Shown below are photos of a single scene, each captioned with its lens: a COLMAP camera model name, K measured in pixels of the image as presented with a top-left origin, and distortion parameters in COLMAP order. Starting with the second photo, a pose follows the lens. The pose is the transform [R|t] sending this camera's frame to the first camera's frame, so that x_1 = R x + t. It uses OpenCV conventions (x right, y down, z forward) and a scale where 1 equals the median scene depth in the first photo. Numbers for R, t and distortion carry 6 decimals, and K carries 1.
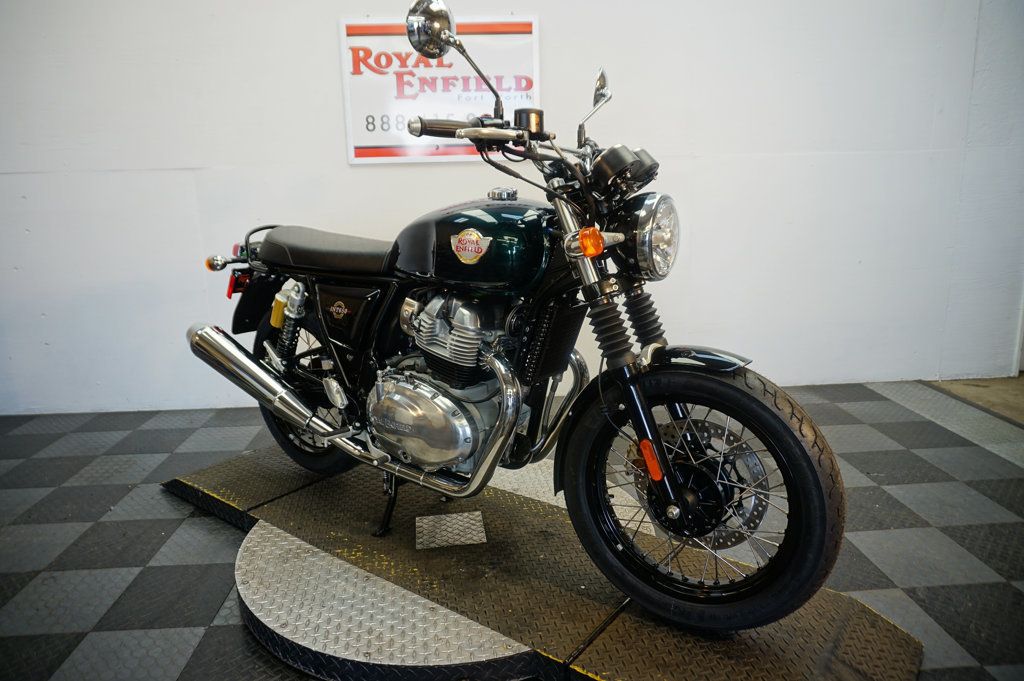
lens RADIAL K [[682.9, 0, 510.1], [0, 682.9, 340.2], [0, 0, 1]] dist [-0.040169, 0.029363]
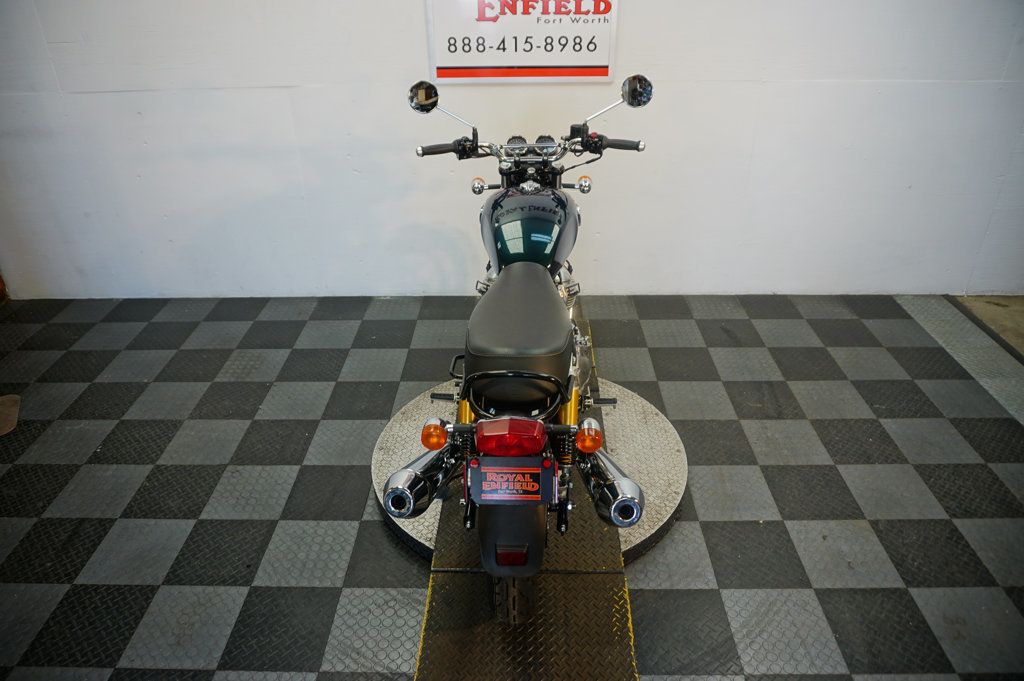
lens RADIAL K [[689.9, 0, 512.0], [0, 689.9, 340.5], [0, 0, 1]] dist [-0.059191, 0.030678]
pose [[0.997618, 0.044162, -0.052985, -0.043268], [-0.026633, 0.955218, 0.294700, -0.220640], [0.063627, -0.292587, 0.954120, -0.140971]]
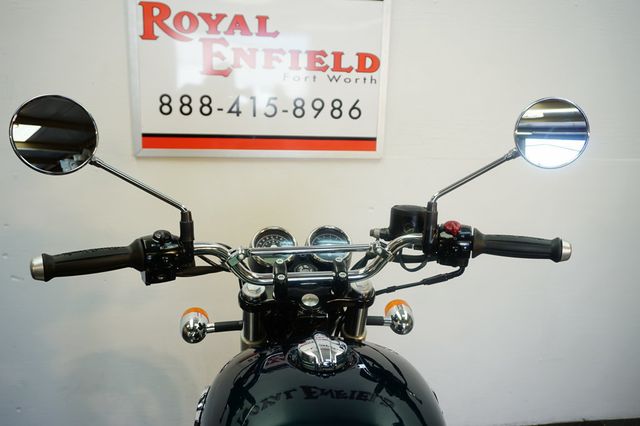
lens RADIAL K [[525.1, 0, 313.1], [0, 525.1, 214.2], [0, 0, 1]] dist [0.000277, -0.000048]
pose [[0.995404, 0.029008, 0.091262, -0.103842], [-0.027598, 0.999480, -0.016673, -0.216091], [-0.091698, 0.014077, 0.995687, 0.458437]]
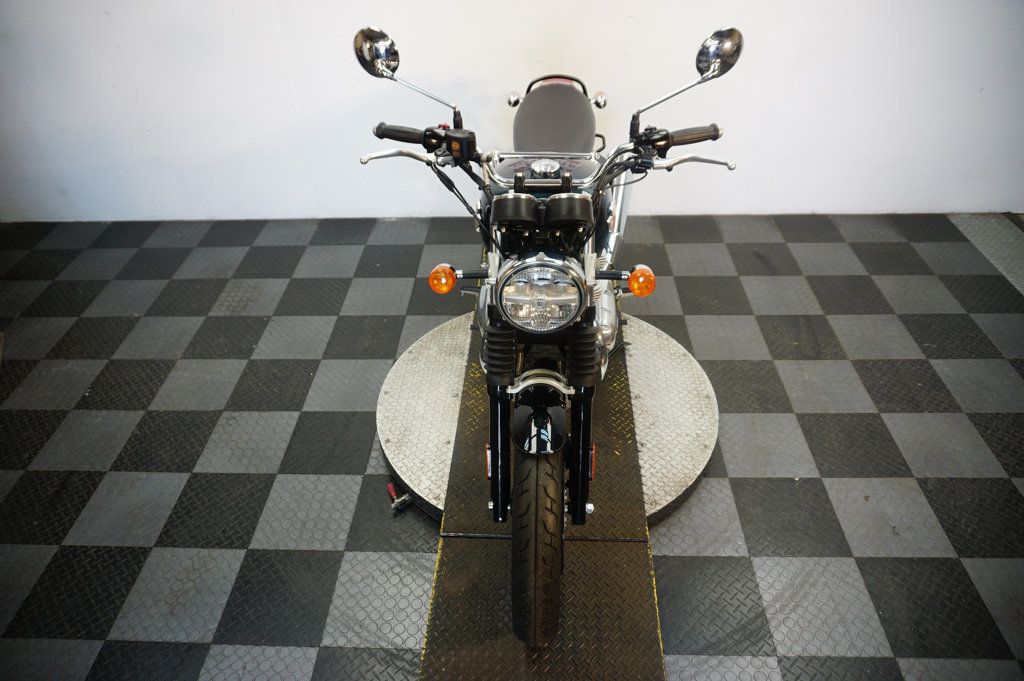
lens RADIAL K [[682.9, 0, 510.1], [0, 682.9, 340.2], [0, 0, 1]] dist [-0.040169, 0.029363]
pose [[0.996107, 0.050294, -0.072402, -0.047491], [-0.014364, 0.902912, 0.429586, -0.234771], [0.086978, -0.426874, 0.900119, -0.035435]]
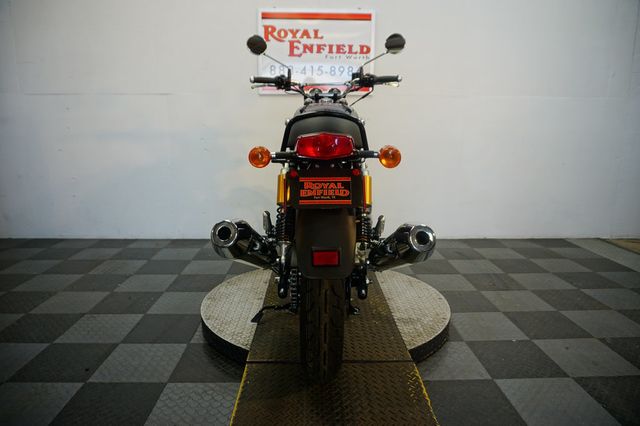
lens RADIAL K [[431.2, 0, 320.0], [0, 431.2, 213.0], [0, 0, 1]] dist [-0.059191, 0.030678]
pose [[0.999237, 0.034031, -0.019151, -0.063870], [-0.034674, 0.998810, -0.034310, 0.072989], [0.017961, 0.034948, 0.999228, -0.048025]]
